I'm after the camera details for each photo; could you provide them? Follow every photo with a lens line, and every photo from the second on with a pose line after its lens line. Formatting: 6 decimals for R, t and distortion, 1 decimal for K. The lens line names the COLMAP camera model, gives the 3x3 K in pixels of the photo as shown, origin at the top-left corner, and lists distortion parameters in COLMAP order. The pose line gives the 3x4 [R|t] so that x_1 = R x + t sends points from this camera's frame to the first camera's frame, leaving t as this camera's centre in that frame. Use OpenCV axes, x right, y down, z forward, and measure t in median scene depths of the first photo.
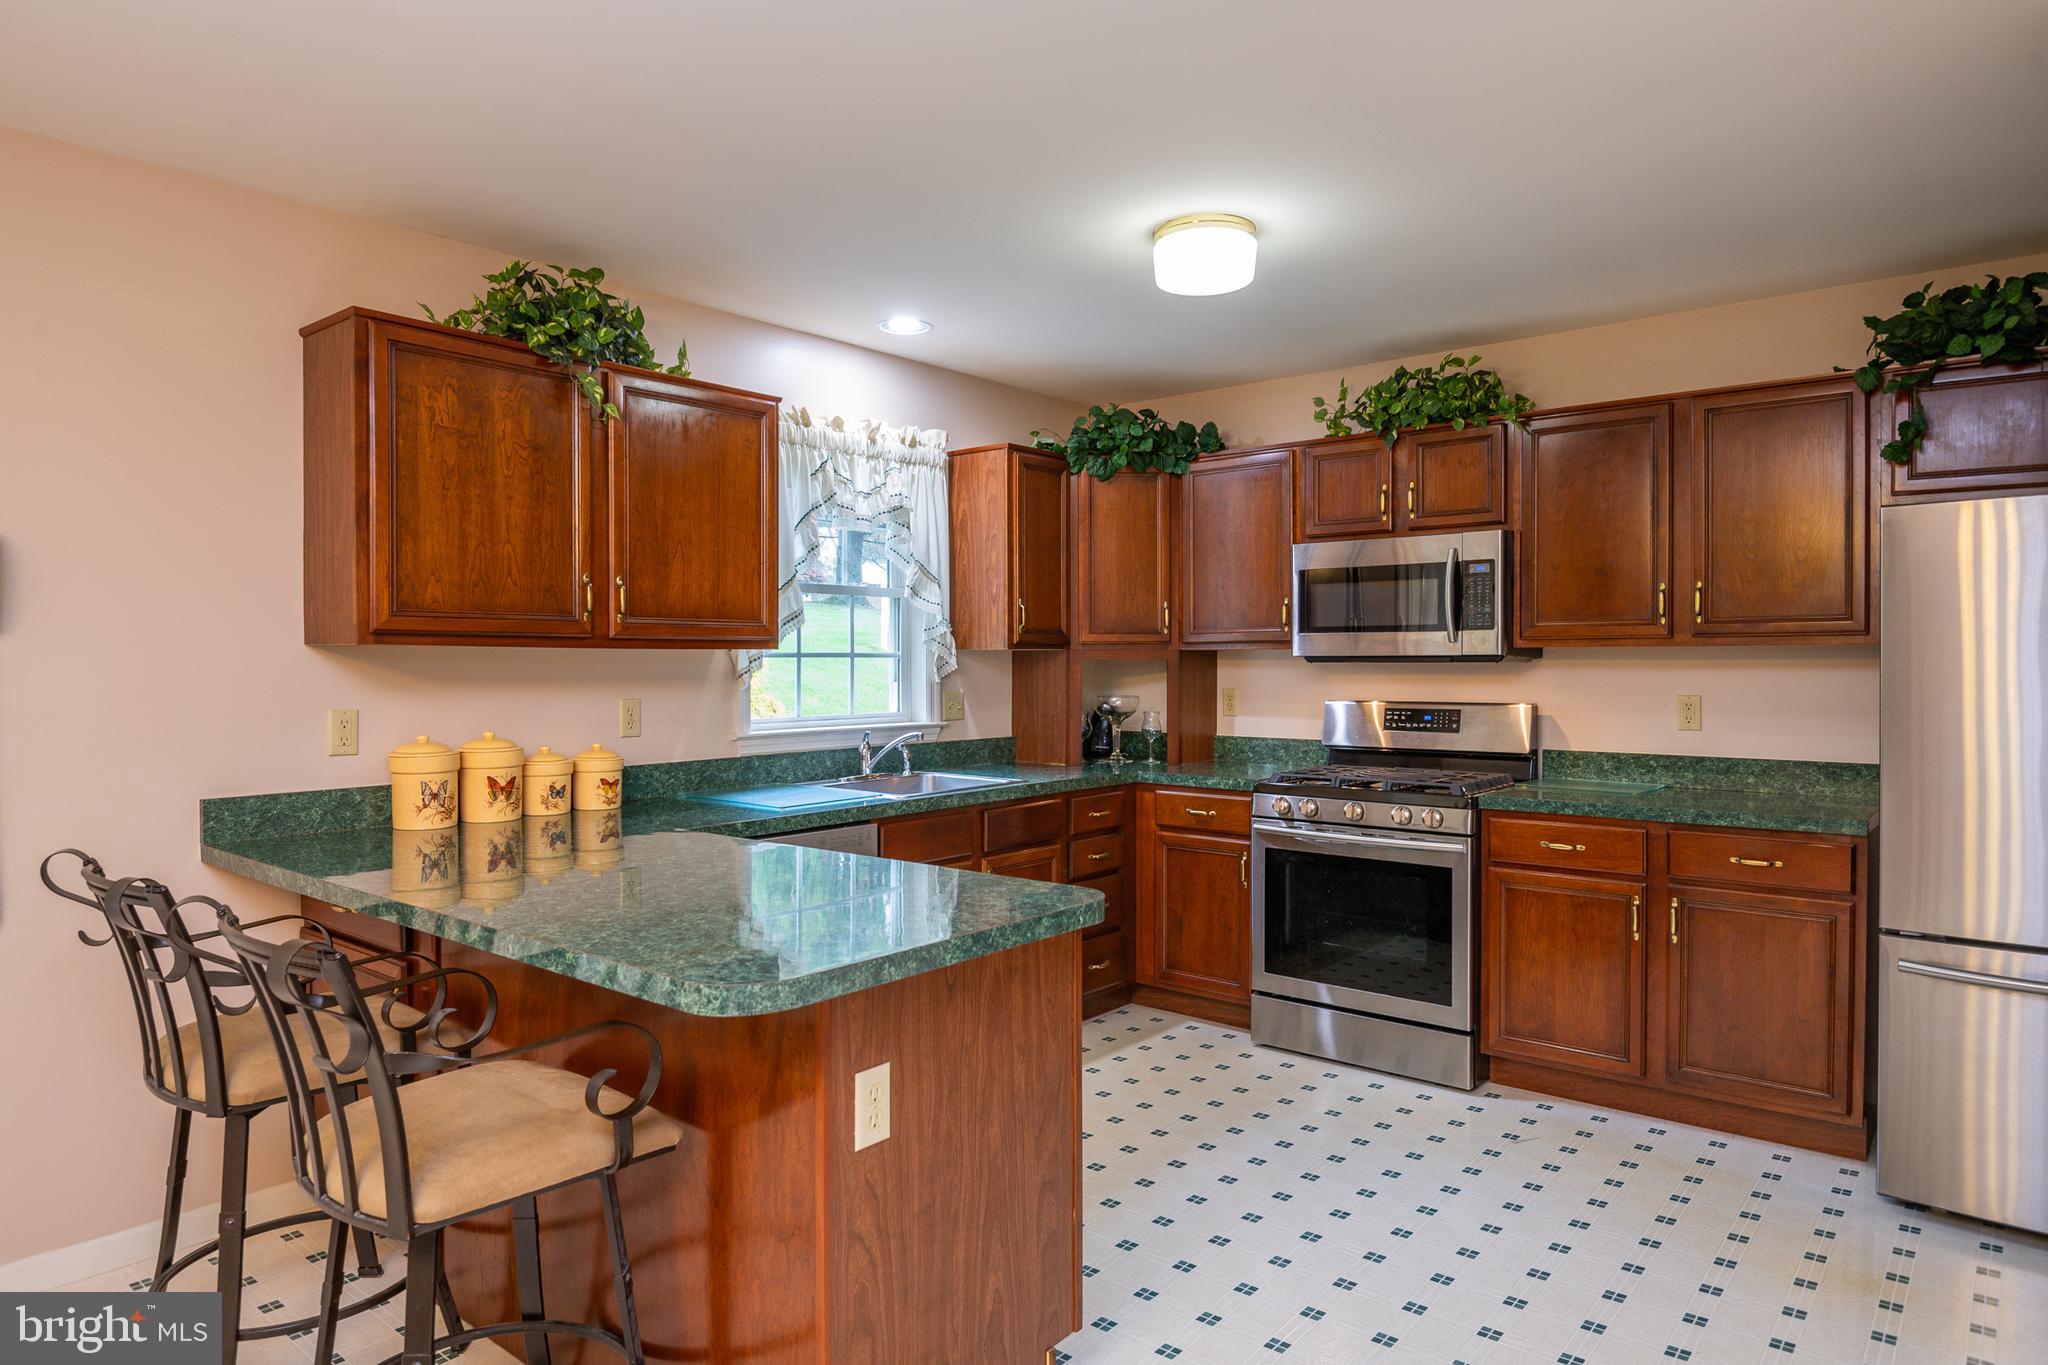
lens RADIAL K [[1232.0, 0, 1014.0], [0, 1232.0, 682.9], [0, 0, 1]] dist [0.018791, -0.025378]
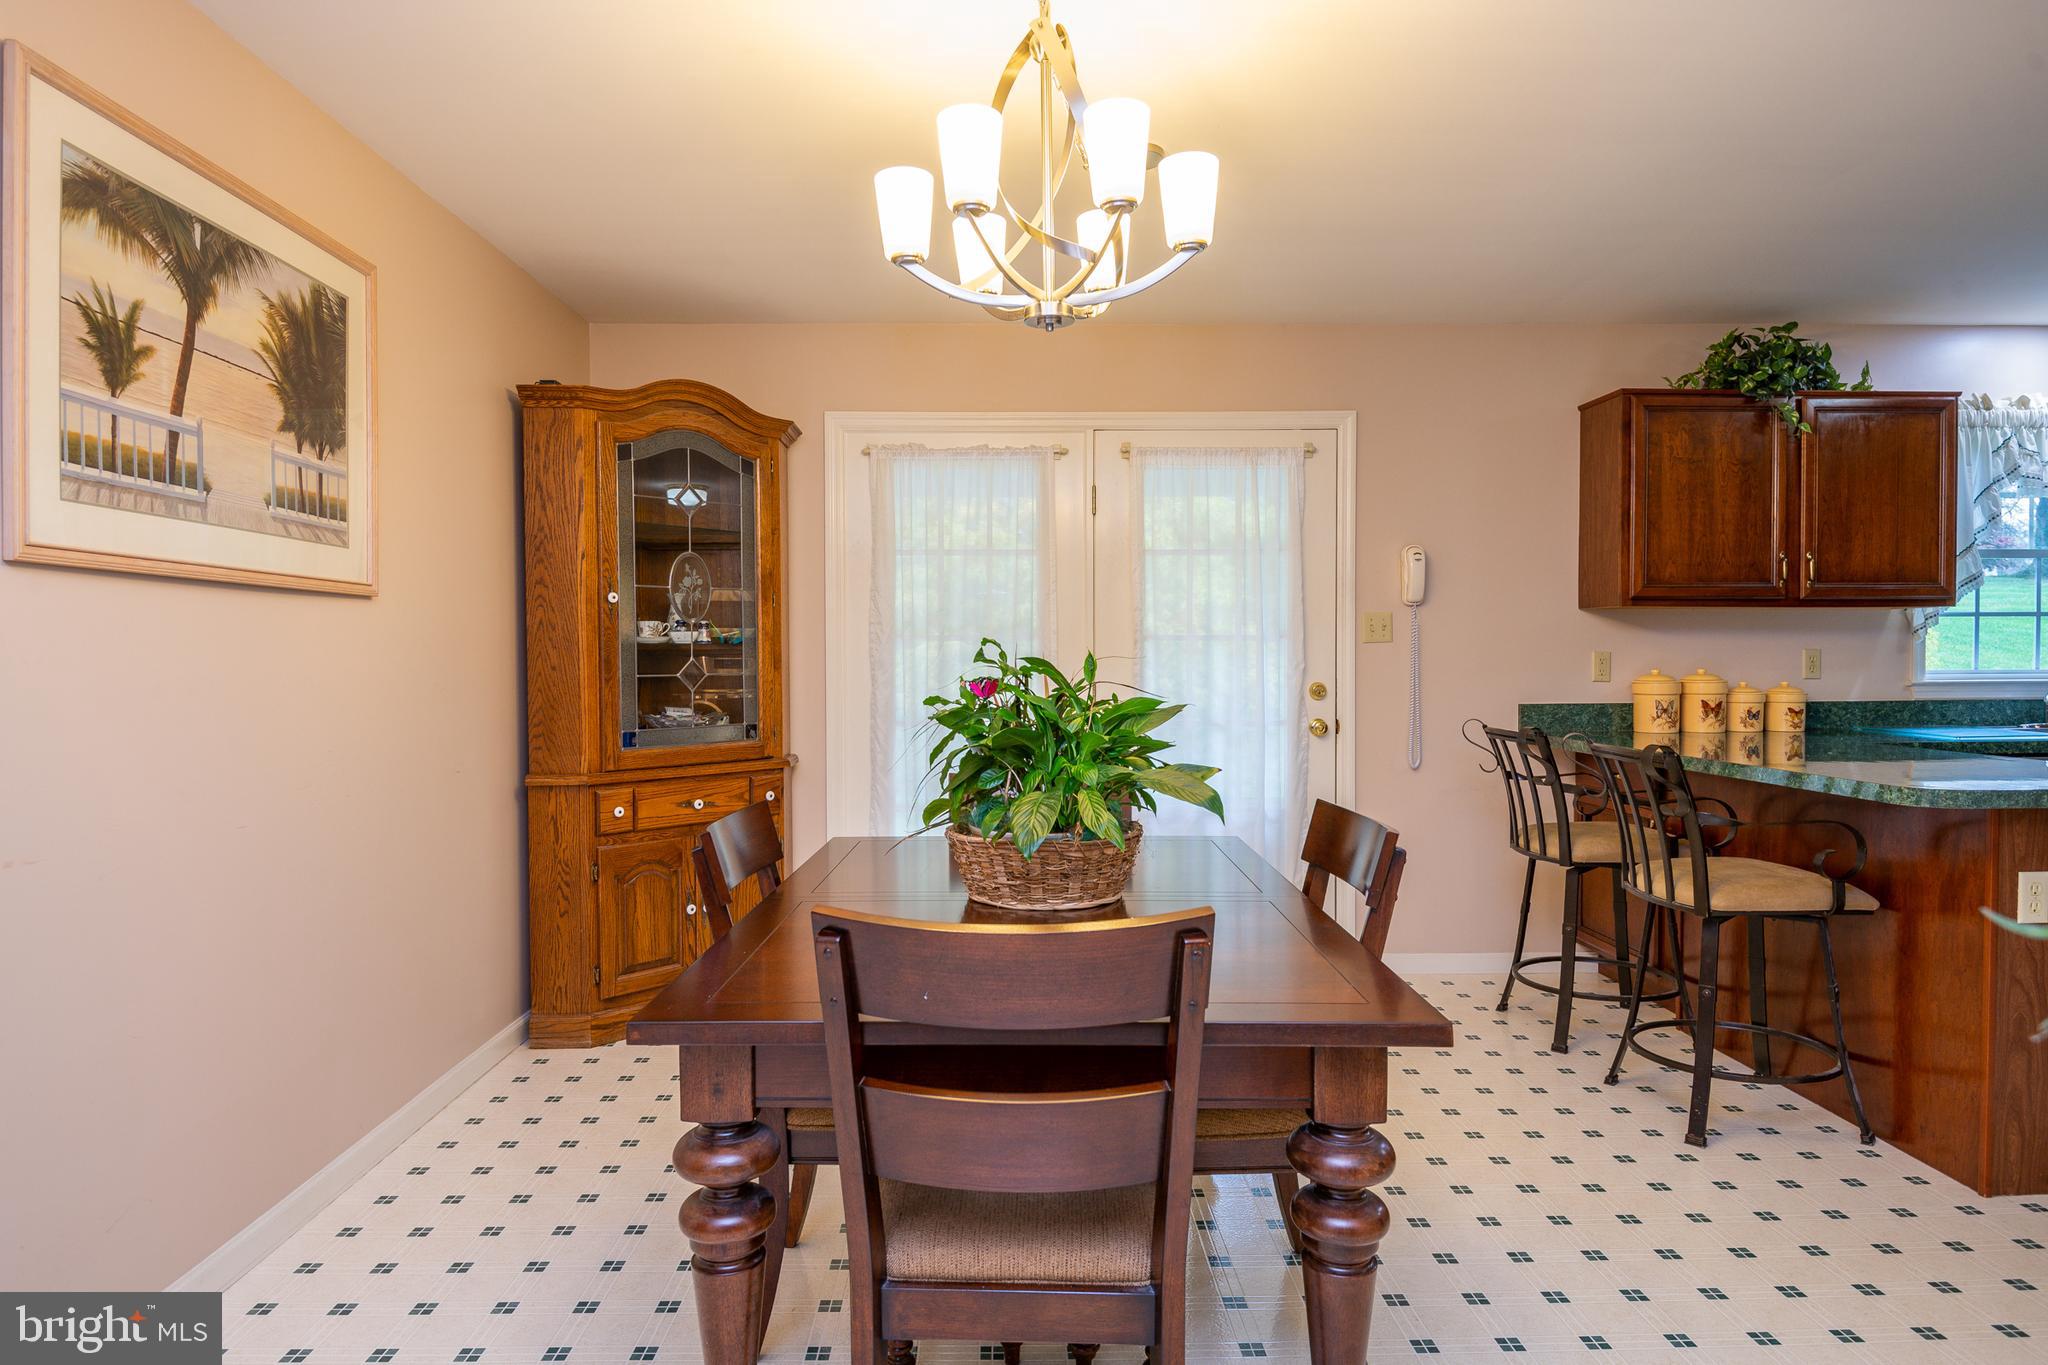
lens RADIAL K [[1194.6, 0, 1007.8], [0, 1194.6, 677.6], [0, 0, 1]] dist [0.003230, -0.019421]
pose [[0.653667, 0.012293, -0.756682, 0.070302], [-0.009738, 0.999922, 0.007833, 0.037812], [0.756720, 0.002248, 0.653736, -0.394926]]
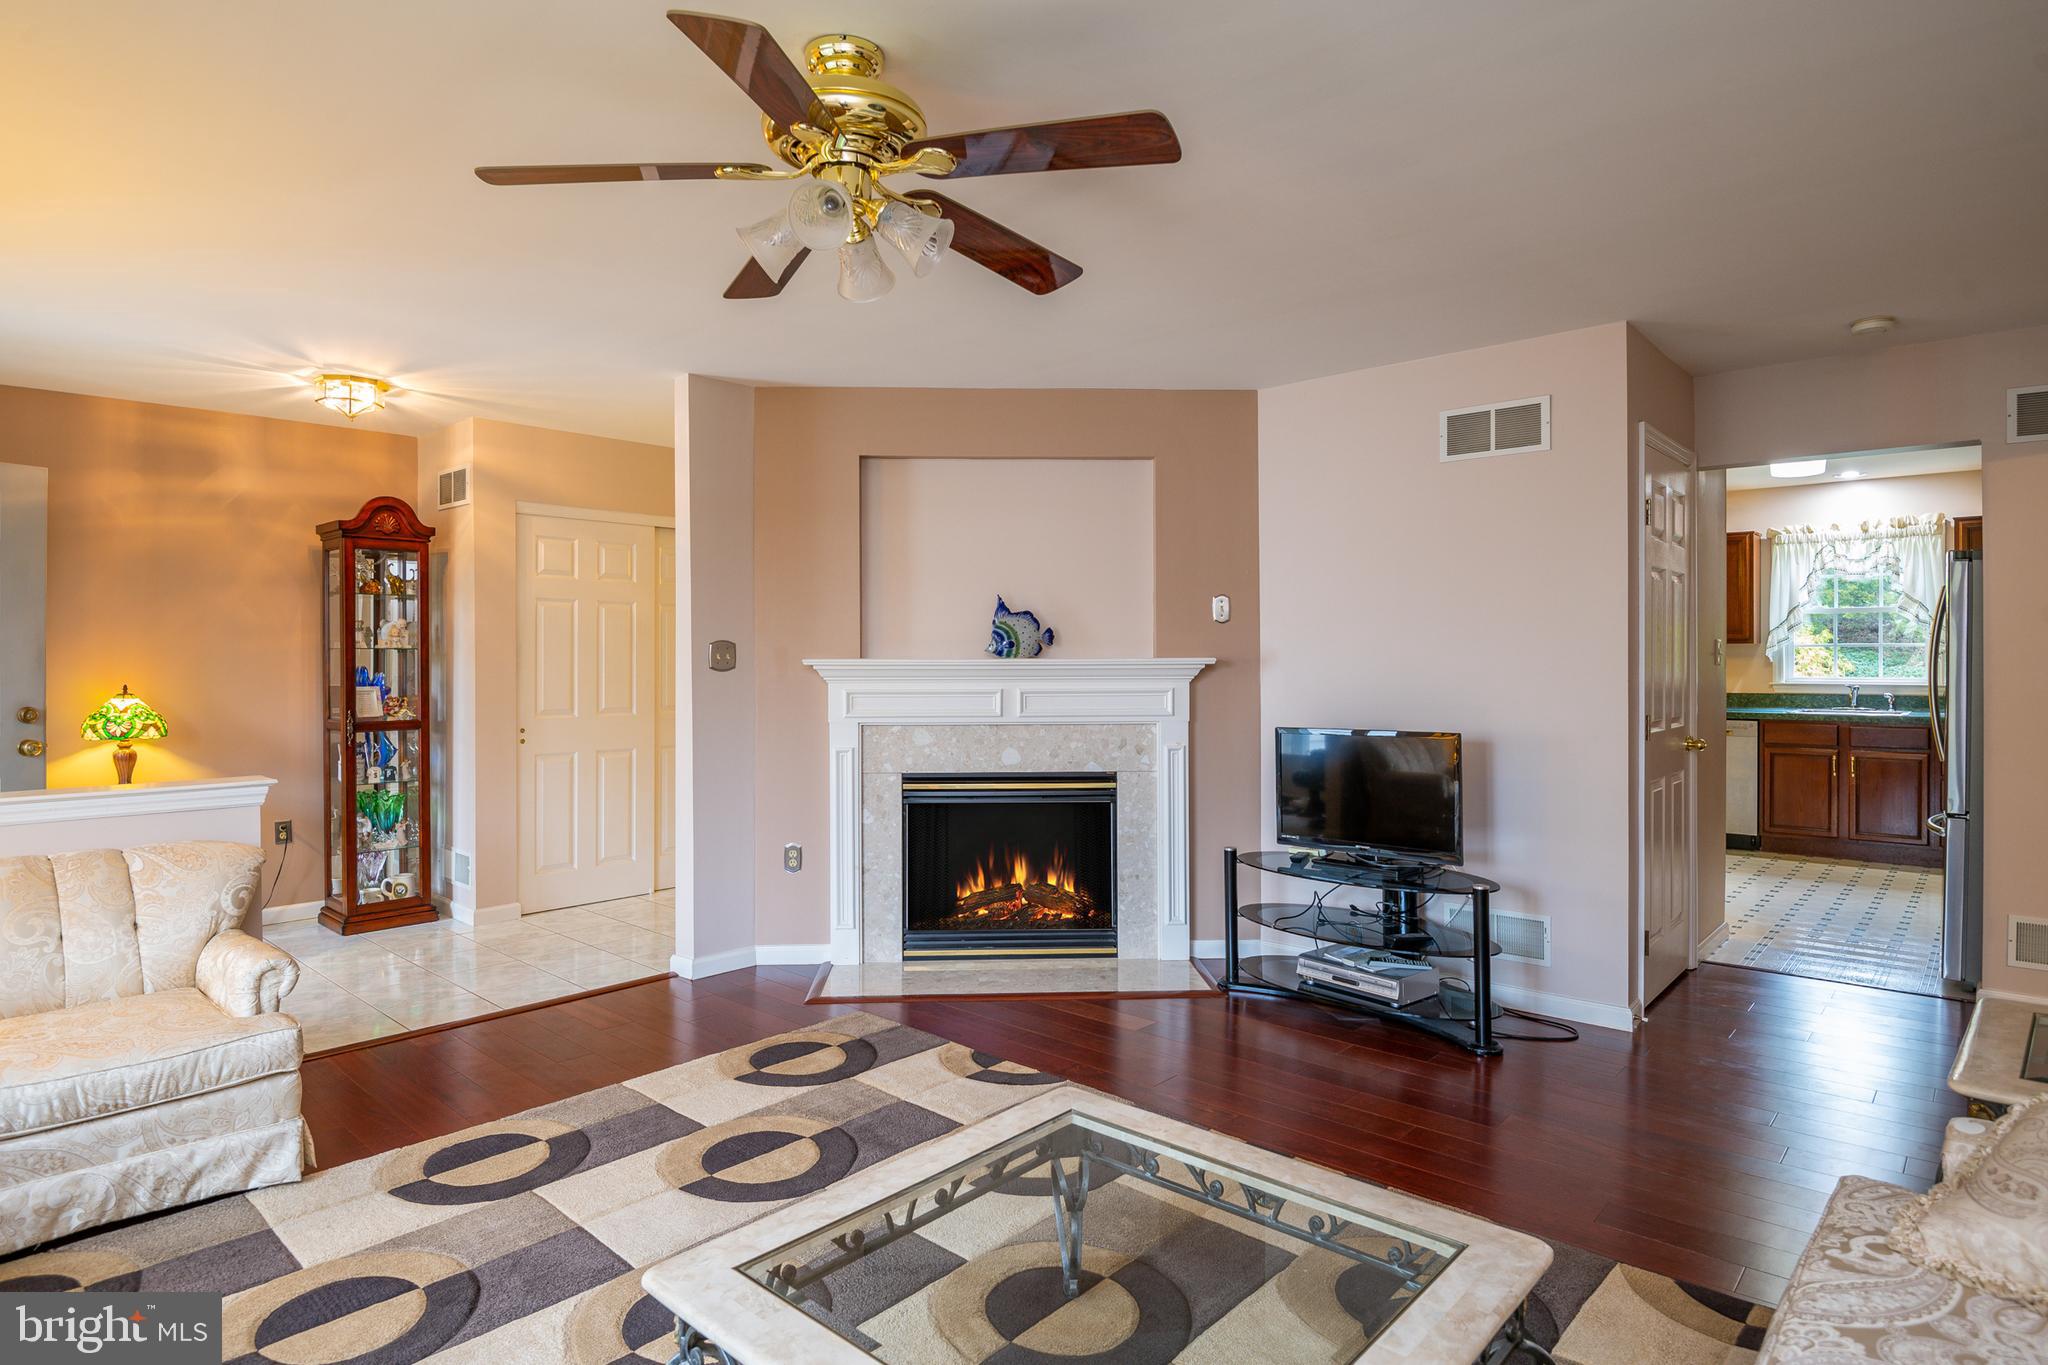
lens RADIAL K [[1141.7, 0, 1034.1], [0, 1141.7, 662.9], [0, 0, 1]] dist [-0.007324, -0.000676]
pose [[-0.015482, 0.008210, -0.999846, 1.773717], [-0.013031, 0.999880, 0.008412, 0.007058], [0.999795, 0.013159, -0.015373, -0.253709]]
